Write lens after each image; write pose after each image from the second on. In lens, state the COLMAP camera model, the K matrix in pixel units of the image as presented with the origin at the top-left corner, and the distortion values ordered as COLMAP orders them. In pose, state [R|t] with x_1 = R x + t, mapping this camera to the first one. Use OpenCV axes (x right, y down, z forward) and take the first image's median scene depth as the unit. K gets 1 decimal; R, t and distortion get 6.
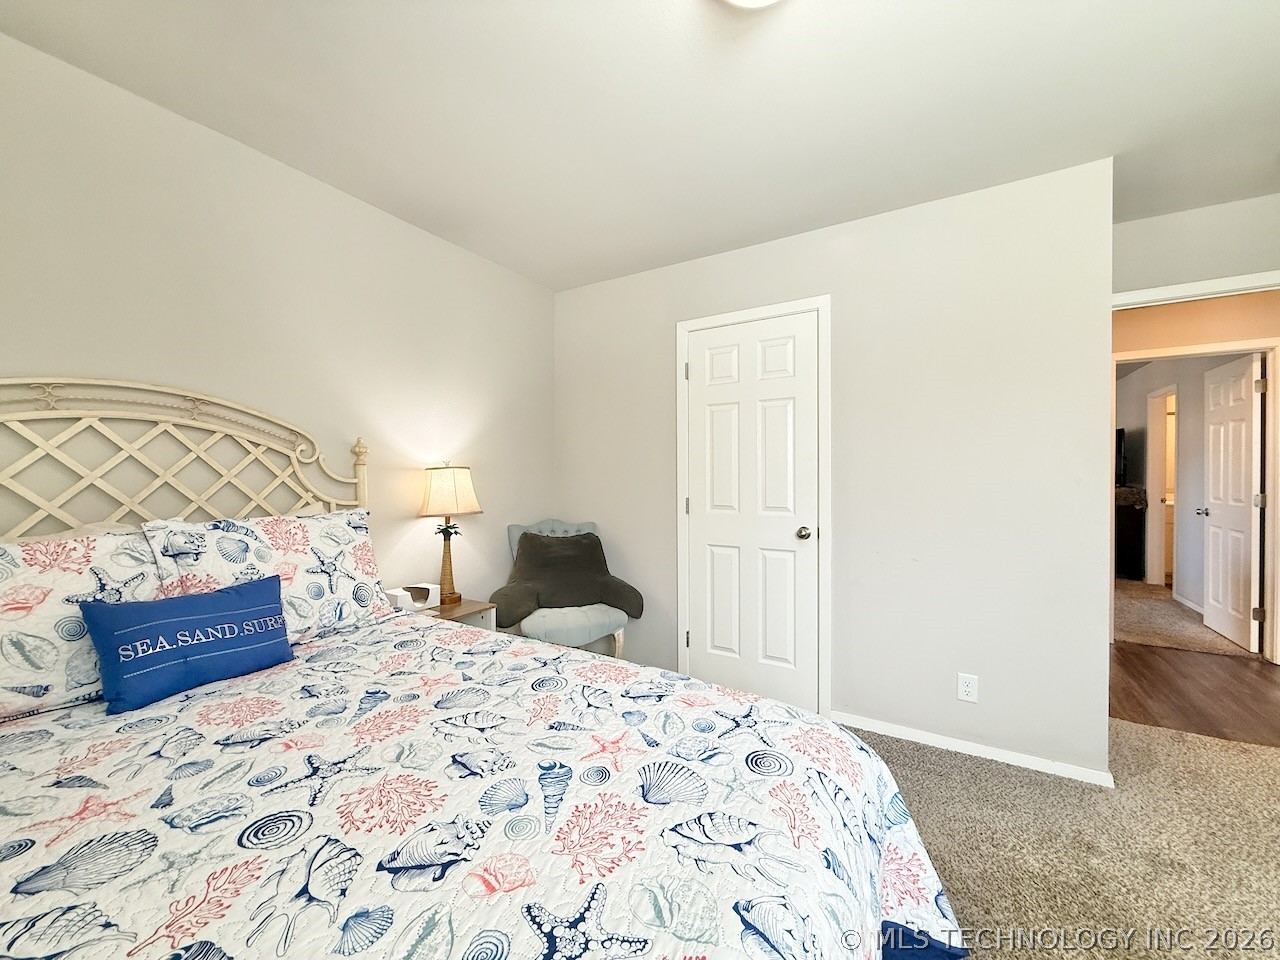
lens RADIAL K [[509.3, 0, 640.5], [0, 509.3, 482.1], [0, 0, 1]] dist [-0.003506, -0.000148]
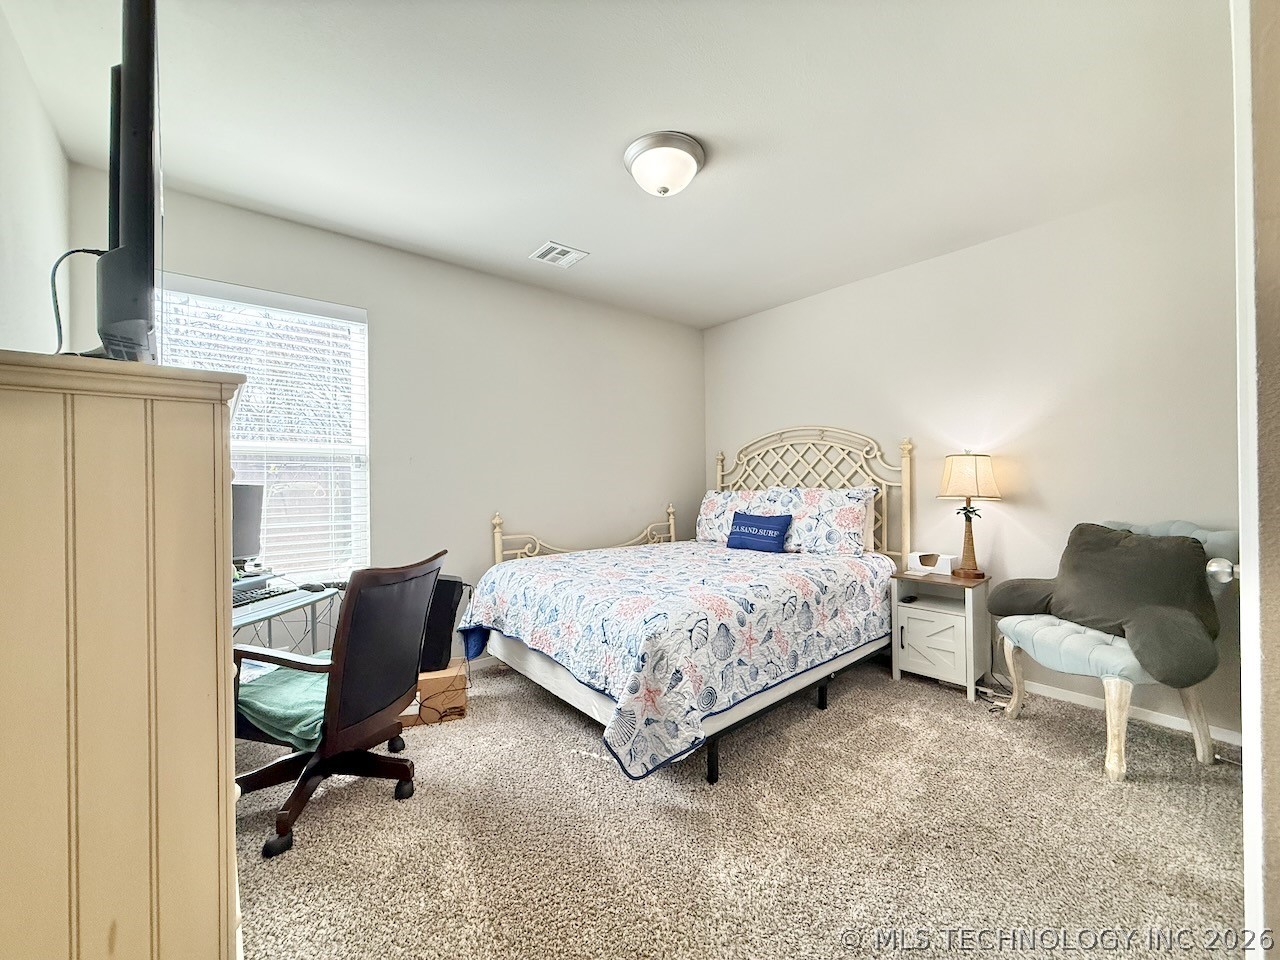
lens RADIAL K [[509.3, 0, 640.5], [0, 509.3, 482.1], [0, 0, 1]] dist [-0.003506, -0.000148]
pose [[-0.304833, 0.006515, -0.952383, 1.004590], [0.003730, 0.999977, 0.005647, 0.024384], [0.952398, -0.001831, -0.304851, 0.711219]]
